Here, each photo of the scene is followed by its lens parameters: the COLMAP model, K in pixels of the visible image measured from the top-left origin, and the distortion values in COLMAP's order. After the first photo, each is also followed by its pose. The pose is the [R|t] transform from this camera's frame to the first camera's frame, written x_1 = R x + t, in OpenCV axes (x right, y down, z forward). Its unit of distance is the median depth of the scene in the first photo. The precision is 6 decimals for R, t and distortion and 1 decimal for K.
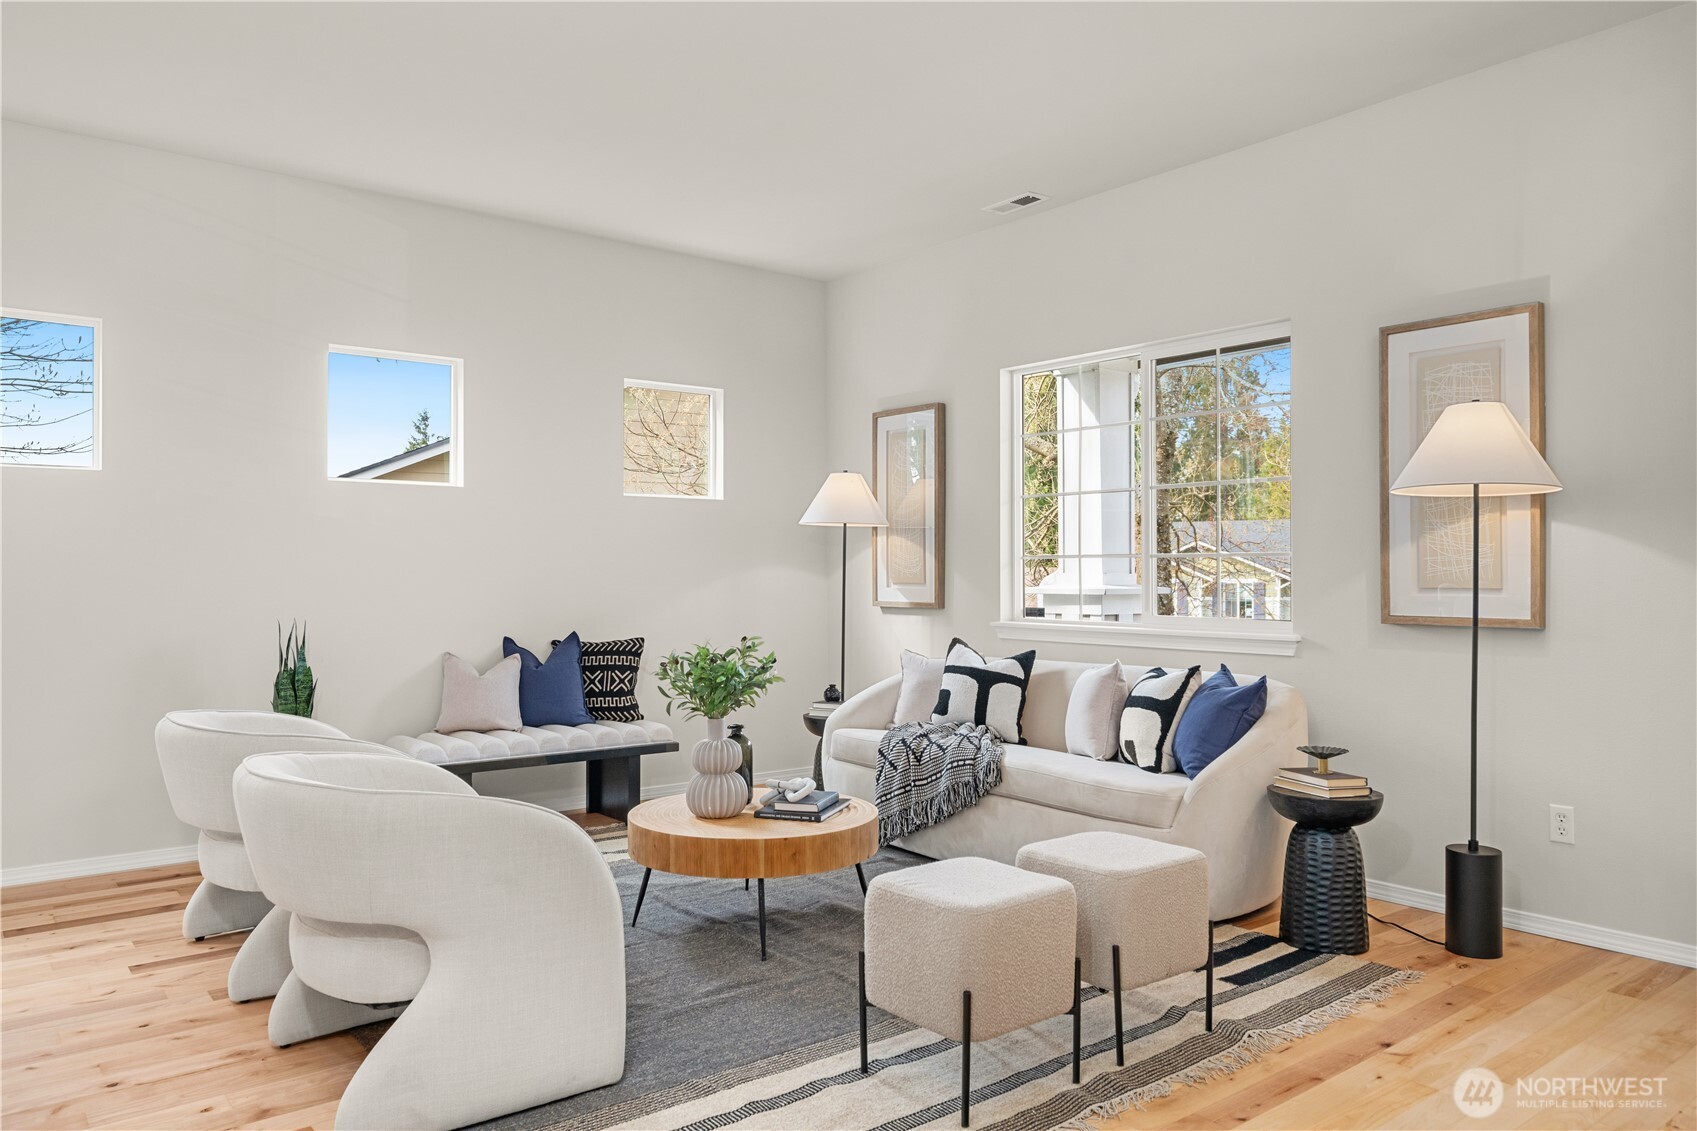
lens RADIAL K [[1160.9, 0, 835.8], [0, 1160.9, 564.8], [0, 0, 1]] dist [0.002146, -0.002853]
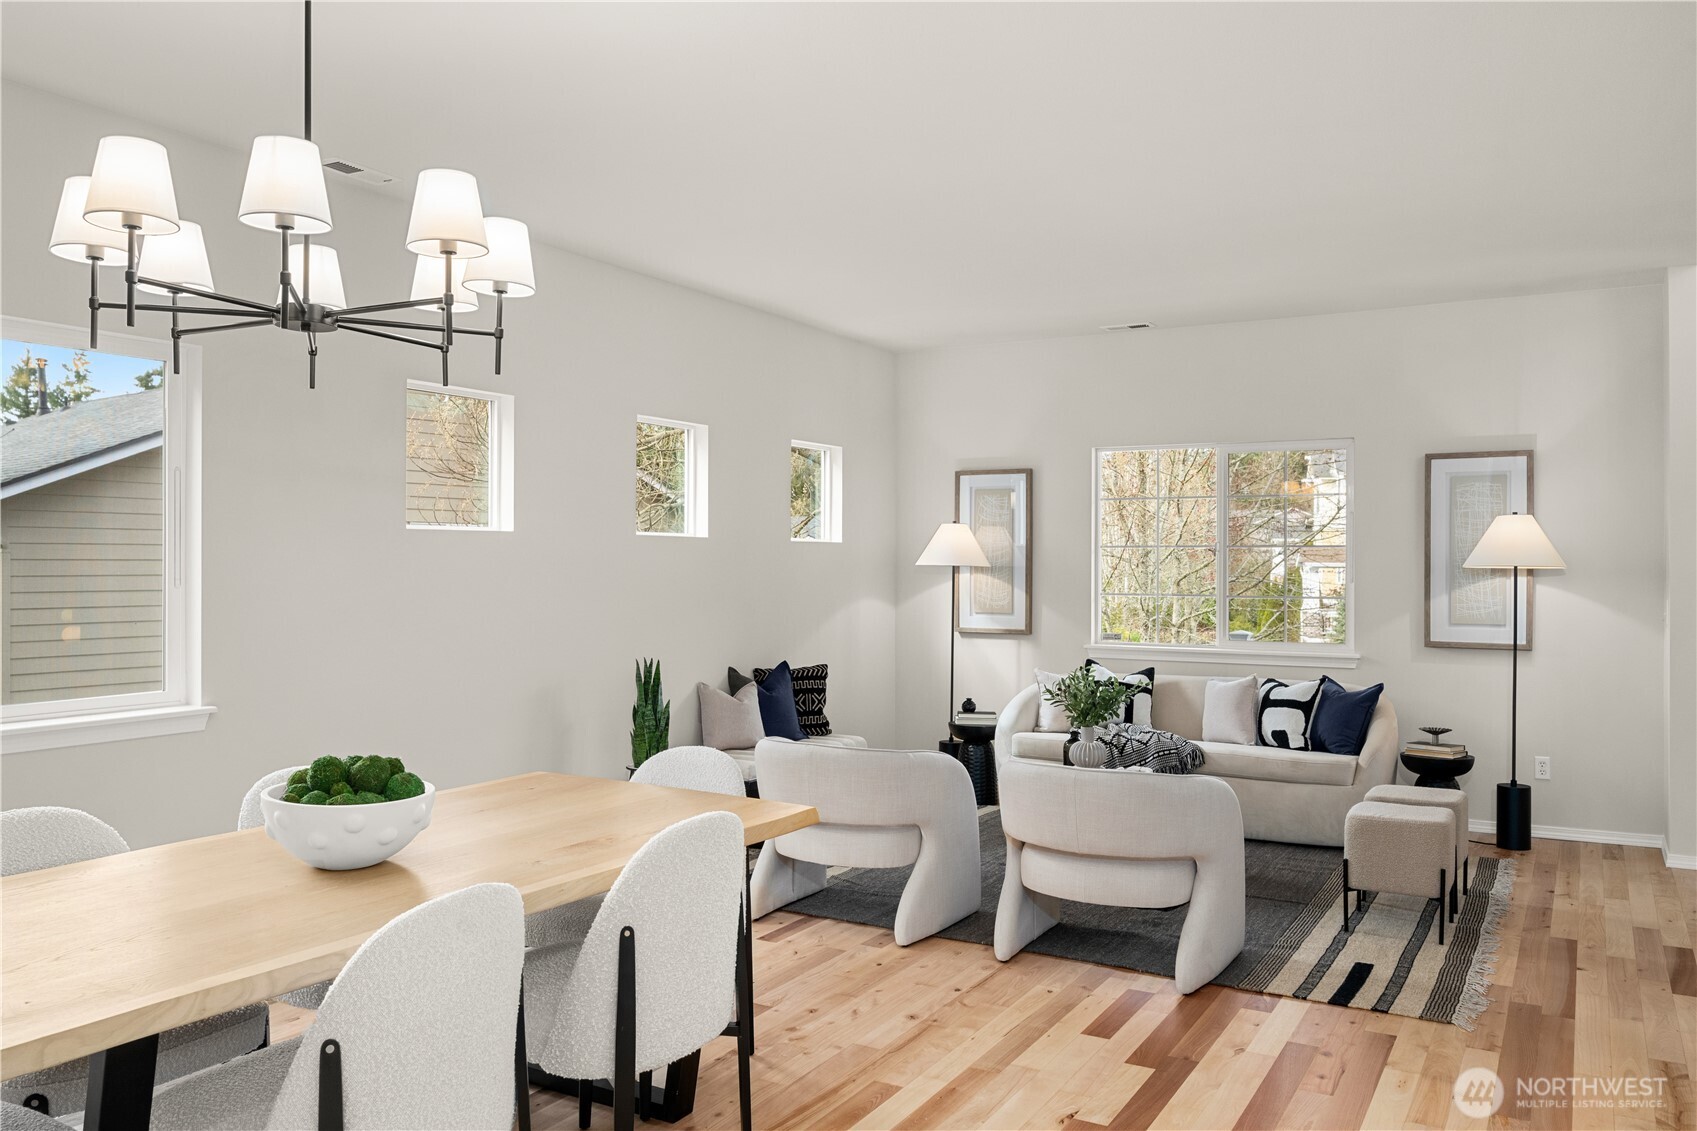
lens RADIAL K [[1295.7, 0, 856.8], [0, 1295.7, 573.7], [0, 0, 1]] dist [0.042599, -0.006462]
pose [[0.919660, 0.001414, 0.392714, -0.739314], [-0.007331, 0.999881, 0.013567, -0.052521], [-0.392648, -0.015356, 0.919561, -0.241553]]
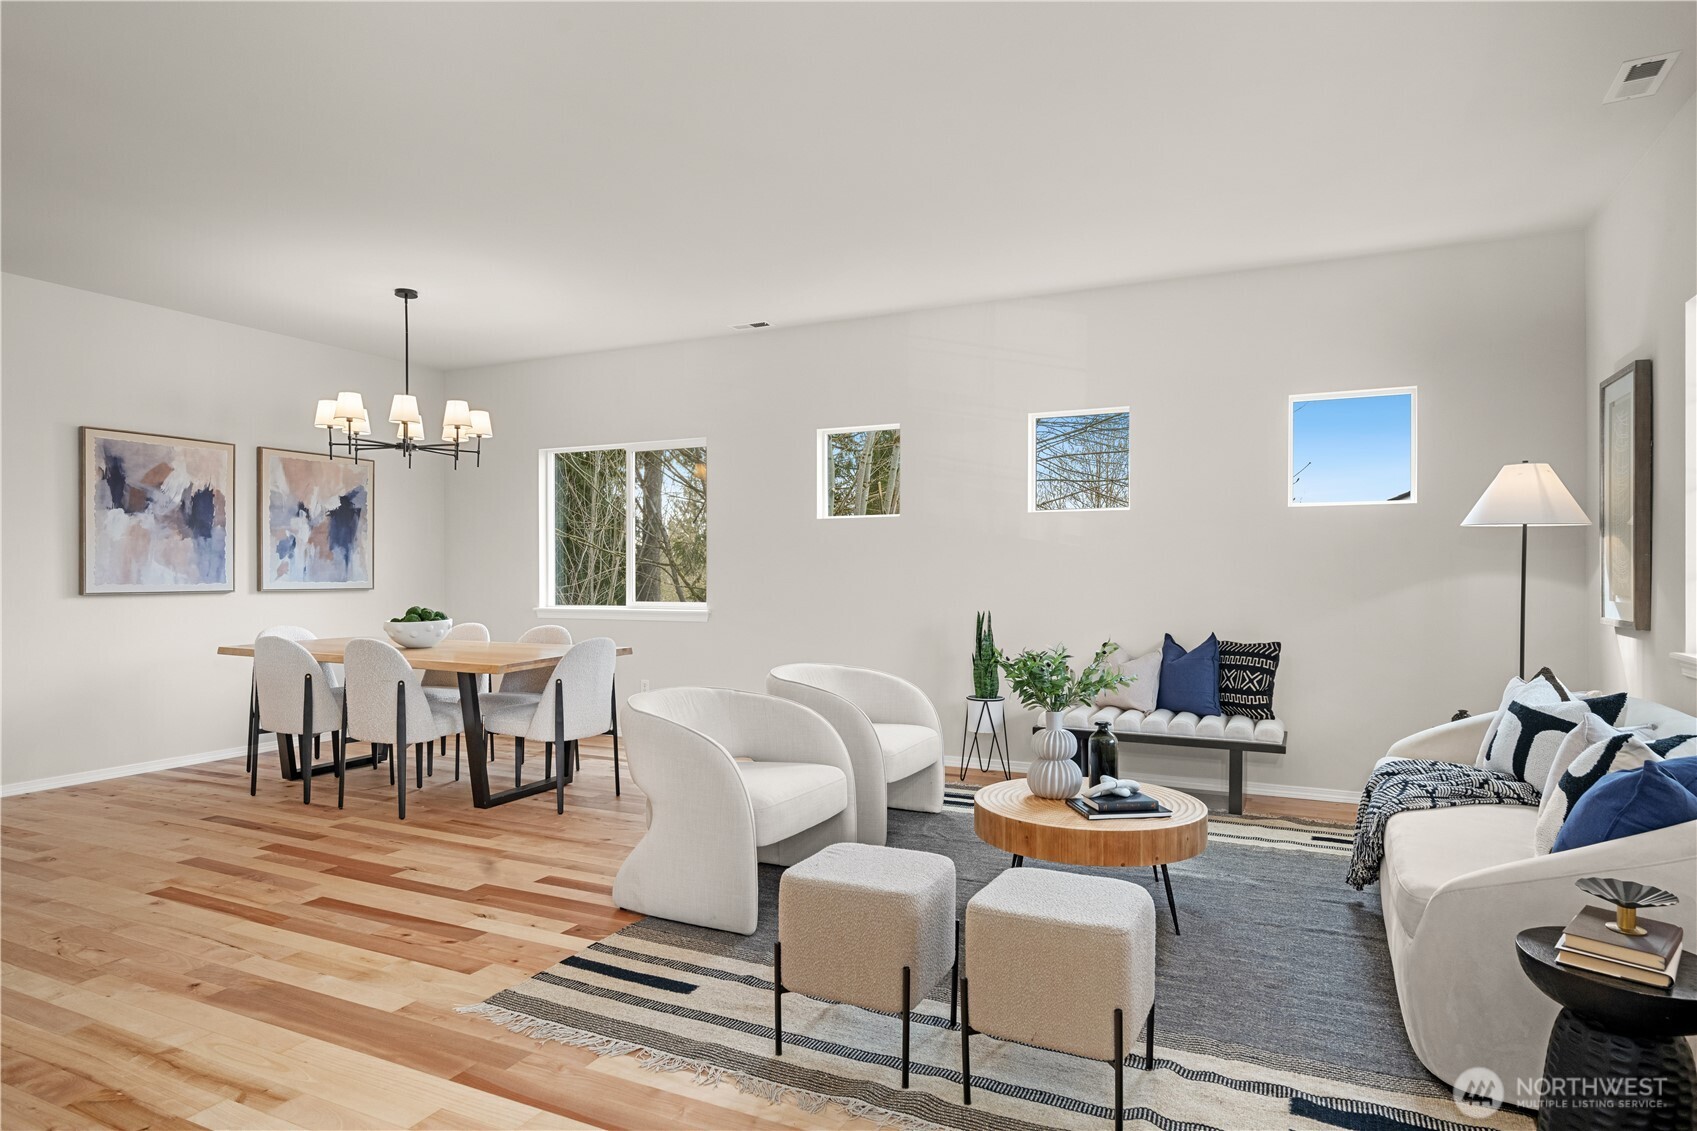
lens RADIAL K [[958.3, 0, 859.0], [0, 958.3, 568.9], [0, 0, 1]] dist [0.013429, 0.000246]
pose [[0.450771, -0.001581, -0.892638, 0.496080], [0.006932, 0.999974, 0.001729, -0.008848], [0.892613, -0.006967, 0.450771, 0.303859]]
